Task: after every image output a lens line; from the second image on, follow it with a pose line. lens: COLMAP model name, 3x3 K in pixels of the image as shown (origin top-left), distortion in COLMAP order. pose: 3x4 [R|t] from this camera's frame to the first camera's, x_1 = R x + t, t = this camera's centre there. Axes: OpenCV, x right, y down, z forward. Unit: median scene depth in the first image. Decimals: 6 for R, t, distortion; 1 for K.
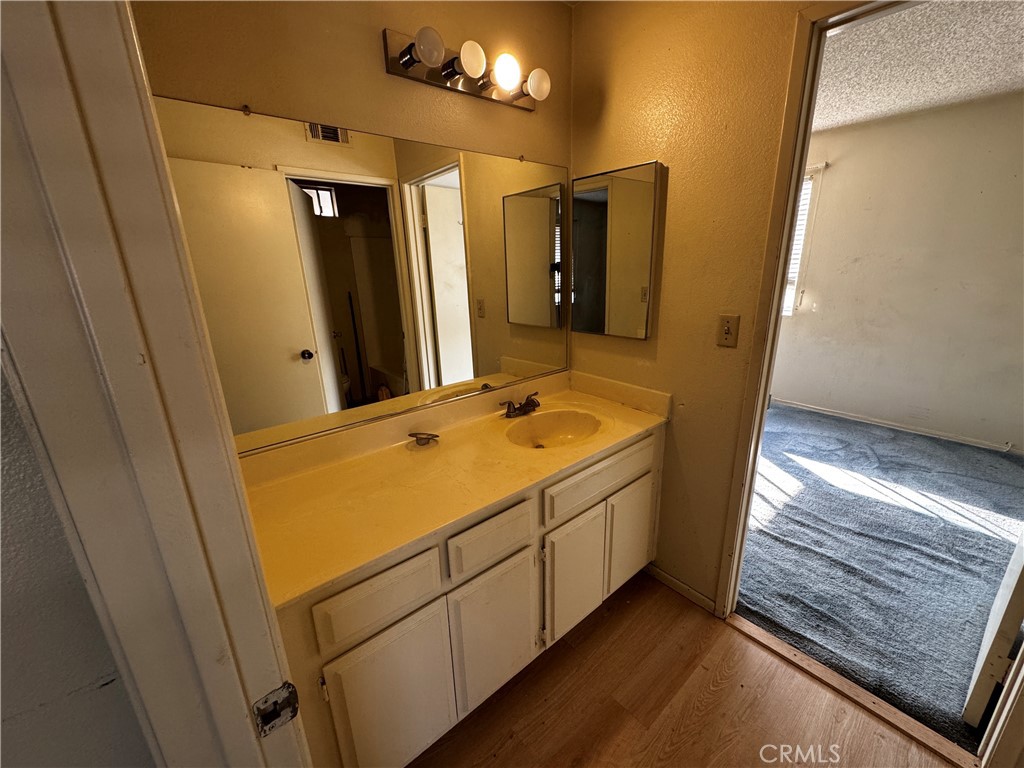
lens RADIAL K [[411.1, 0, 512.4], [0, 411.1, 383.0], [0, 0, 1]] dist [-0.001627, 0.000010]
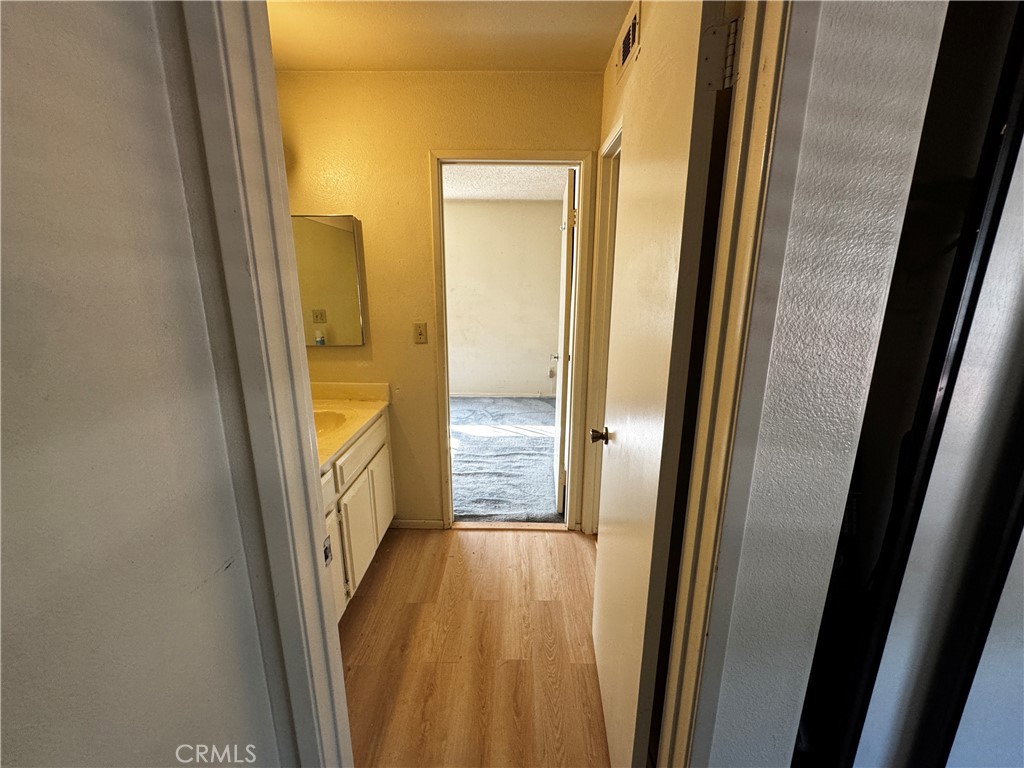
lens RADIAL K [[411.1, 0, 511.9], [0, 411.1, 383.5], [0, 0, 1]] dist [-0.001627, 0.000010]
pose [[0.650983, -0.150637, 0.743995, -0.340263], [0.194919, 0.980421, 0.027955, 0.065390], [-0.733640, 0.126820, 0.667600, -0.200569]]
